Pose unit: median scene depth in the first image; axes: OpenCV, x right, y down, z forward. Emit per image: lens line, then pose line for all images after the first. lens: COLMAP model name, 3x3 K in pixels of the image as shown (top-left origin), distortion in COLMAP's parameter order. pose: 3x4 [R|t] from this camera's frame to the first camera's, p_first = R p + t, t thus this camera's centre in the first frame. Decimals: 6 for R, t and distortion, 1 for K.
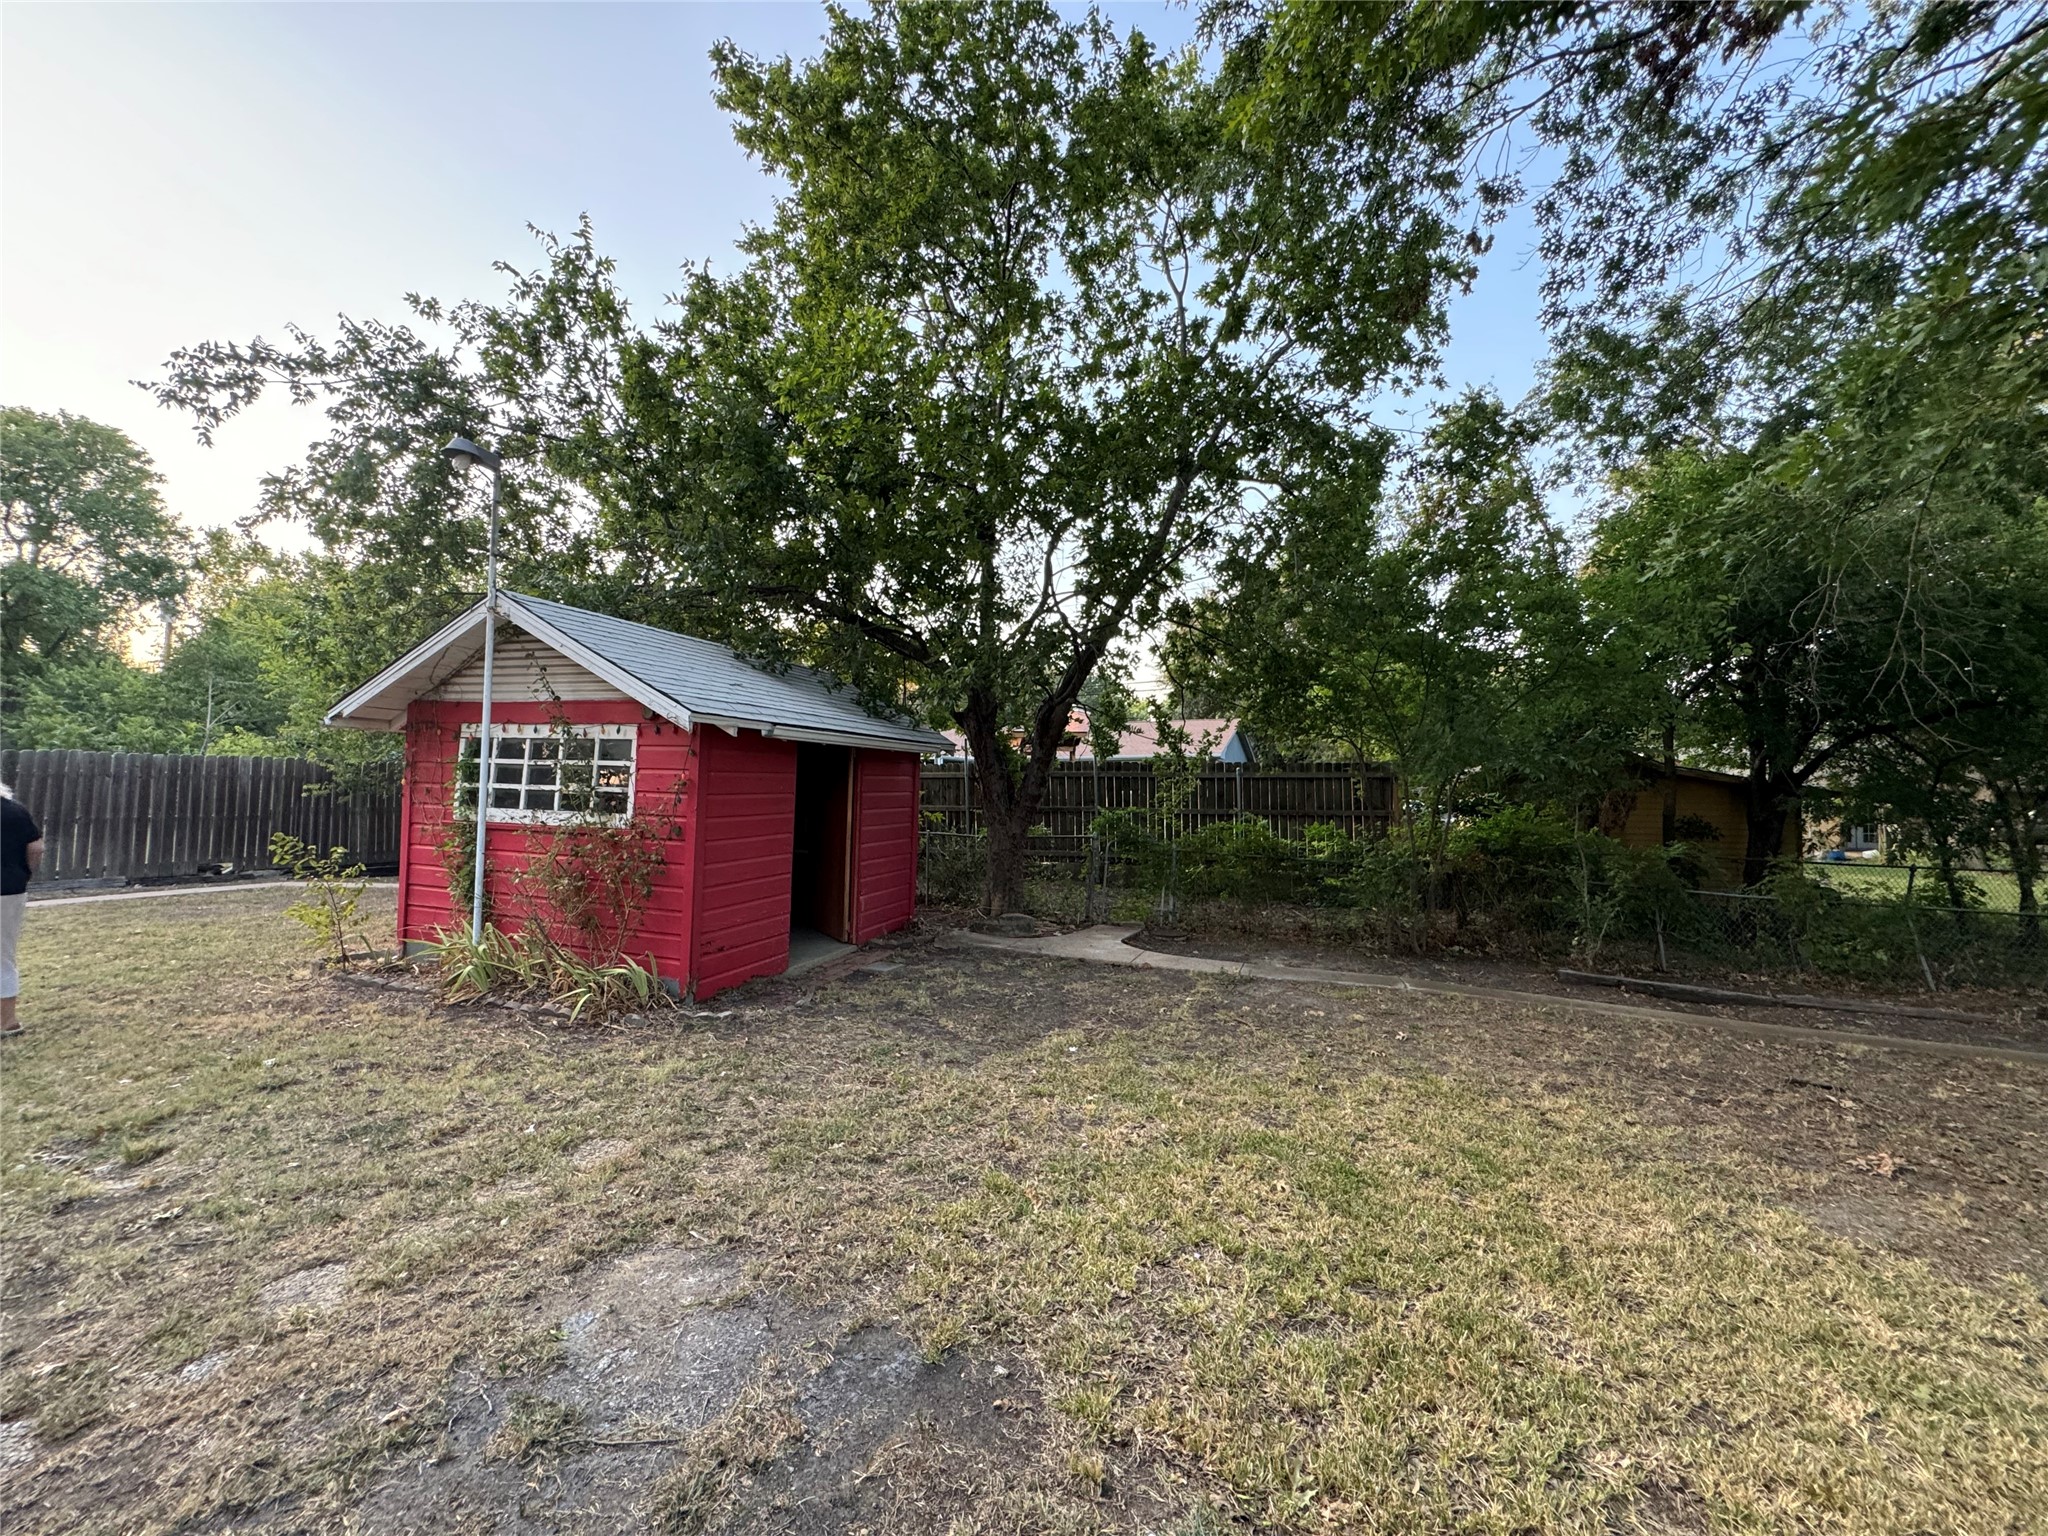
lens RADIAL K [[815.6, 0, 1022.5], [0, 815.6, 758.4], [0, 0, 1]] dist [-0.000061, 0.000165]
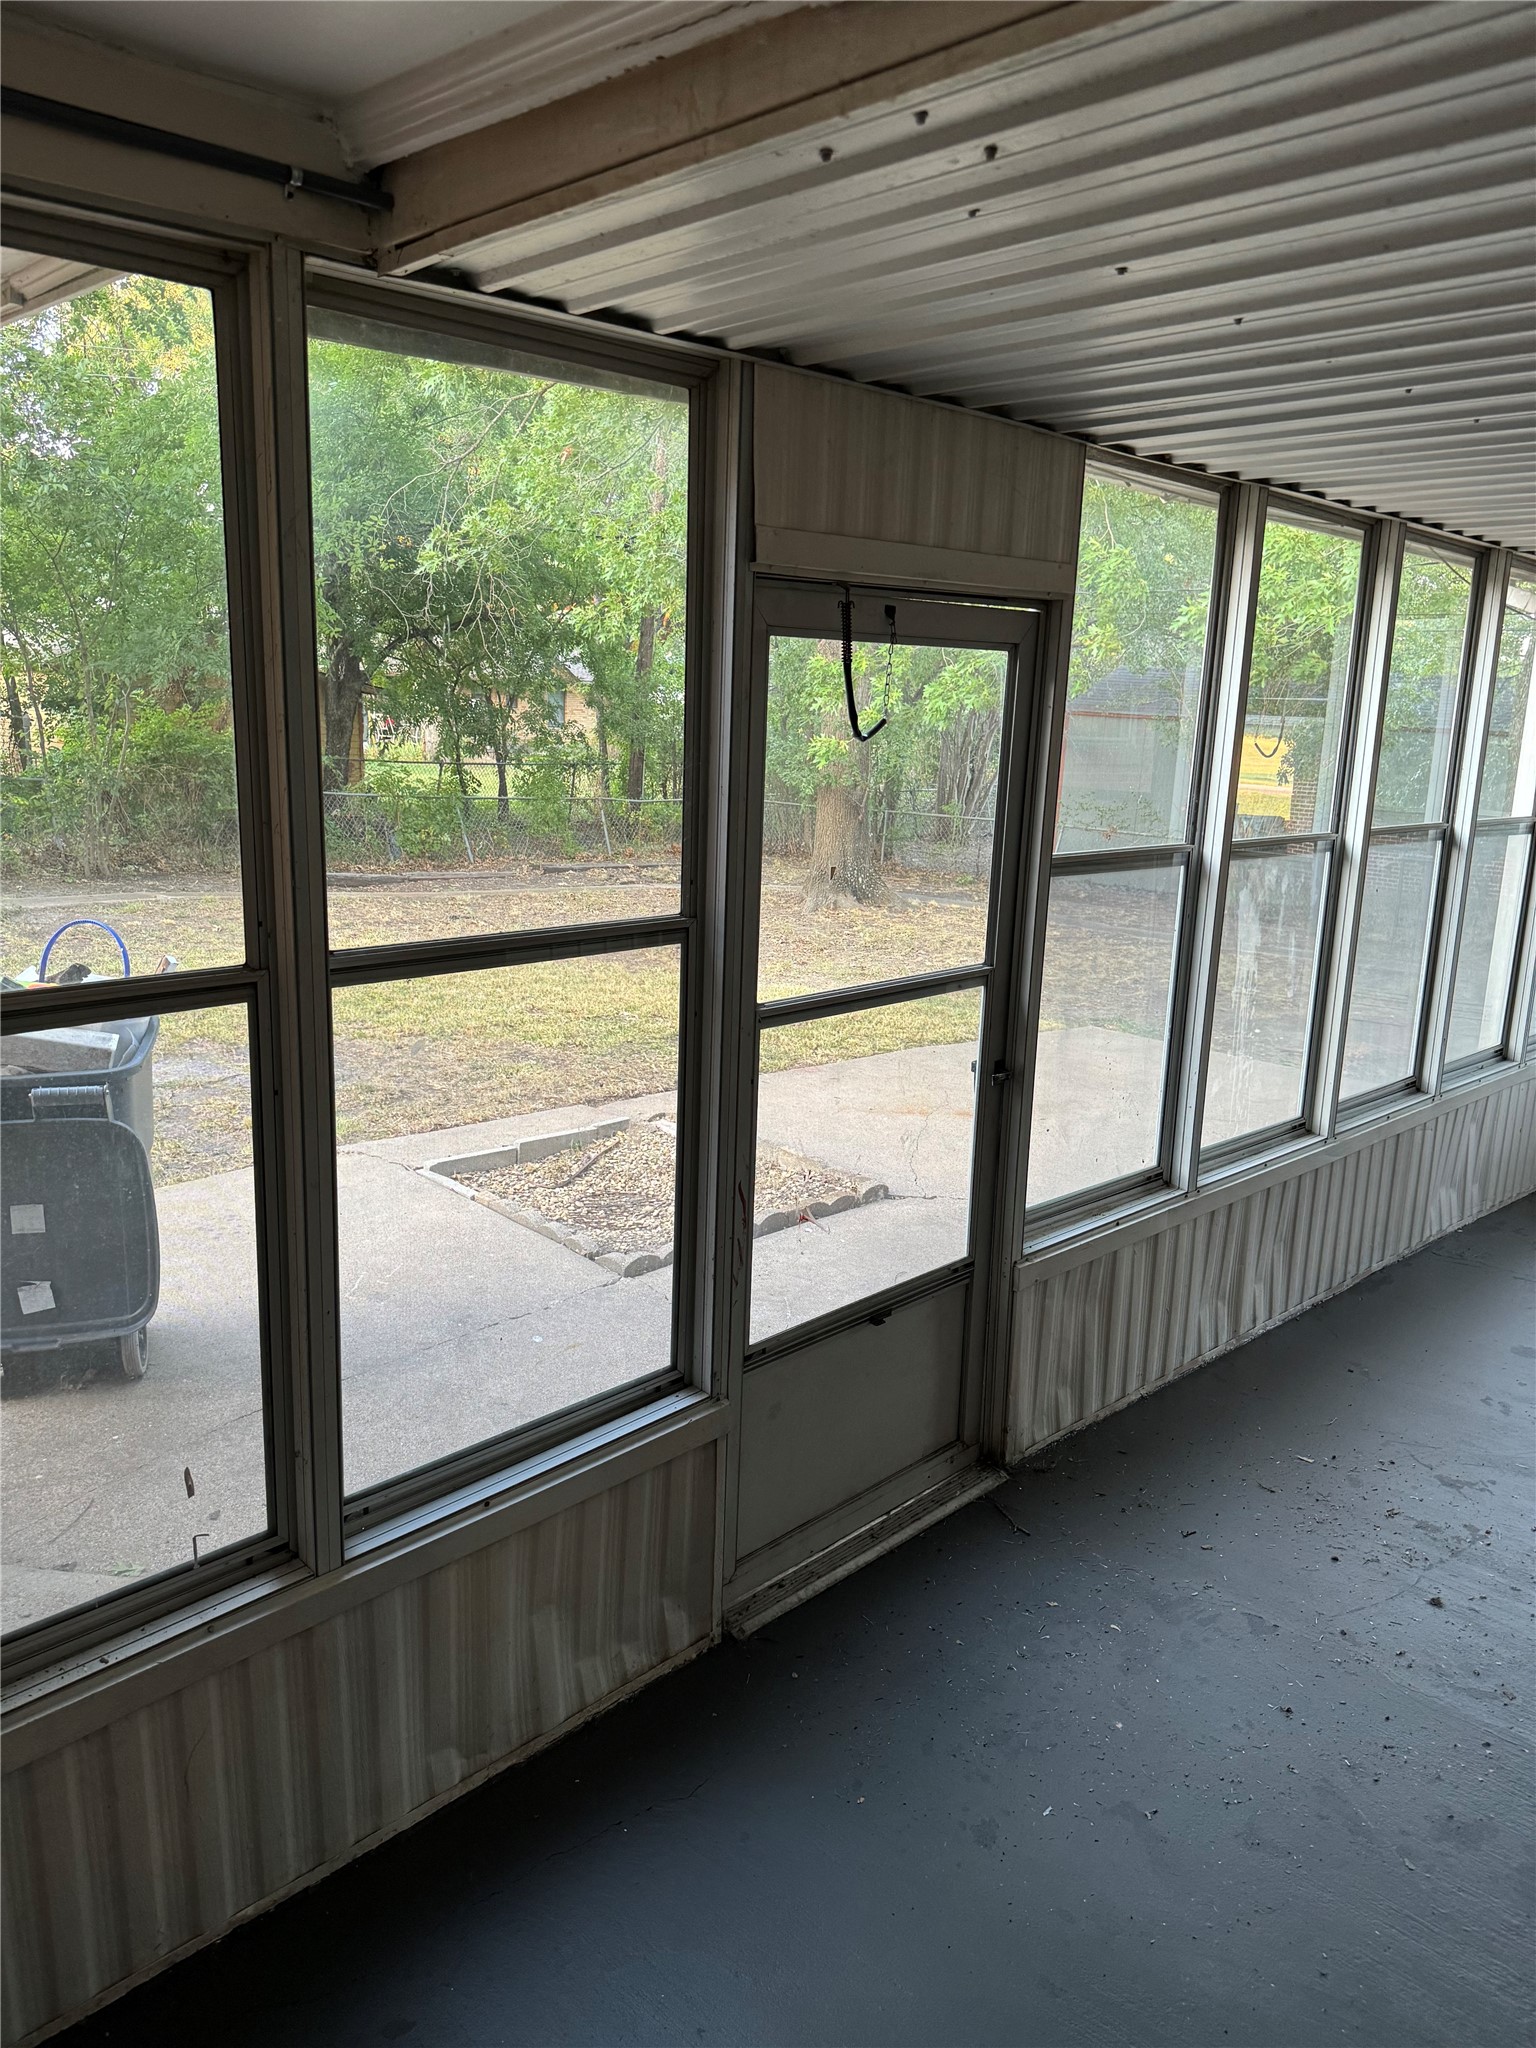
lens RADIAL K [[1459.8, 0, 767.3], [0, 1459.8, 1025.5], [0, 0, 1]] dist [0.075134, -0.091510]
pose [[0.447148, -0.187341, 0.874621, -0.670659], [-0.076958, 0.966136, 0.246288, -0.060197], [-0.891143, -0.177437, 0.417589, -0.372632]]
